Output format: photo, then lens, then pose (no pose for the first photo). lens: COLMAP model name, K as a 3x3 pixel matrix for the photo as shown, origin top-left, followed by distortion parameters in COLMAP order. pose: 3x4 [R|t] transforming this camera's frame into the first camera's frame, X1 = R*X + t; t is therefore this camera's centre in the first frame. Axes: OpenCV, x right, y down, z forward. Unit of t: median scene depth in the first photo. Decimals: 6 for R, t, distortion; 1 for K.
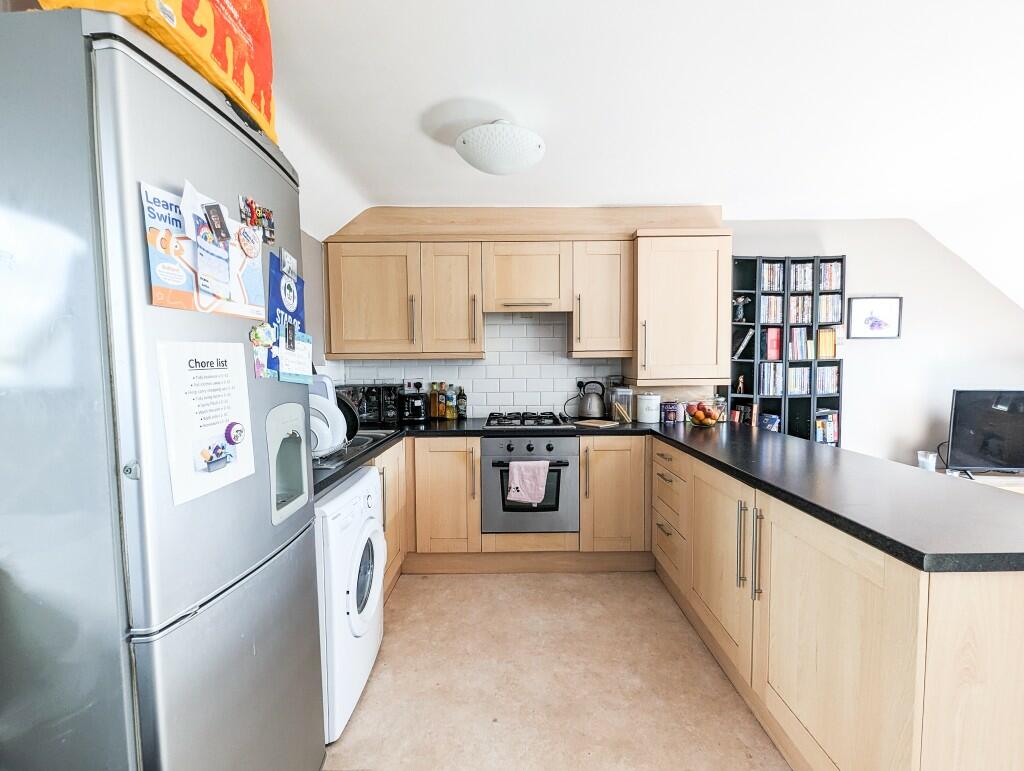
lens RADIAL K [[432.1, 0, 512.0], [0, 432.1, 385.5], [0, 0, 1]] dist [-0.000264, 0.000156]
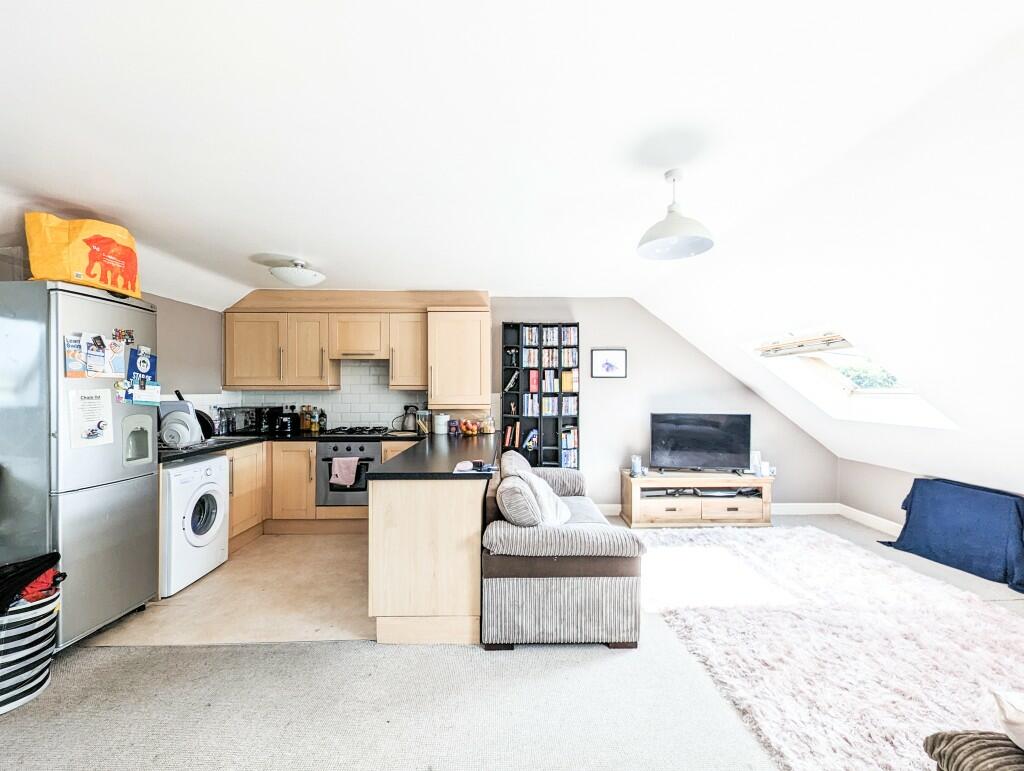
lens RADIAL K [[432.1, 0, 512.0], [0, 432.1, 385.5], [0, 0, 1]] dist [-0.000264, 0.000156]
pose [[0.999926, 0.007354, 0.009659, 0.548281], [-0.006806, 0.998431, -0.055586, 0.001376], [-0.010053, 0.055517, 0.998407, -0.494047]]
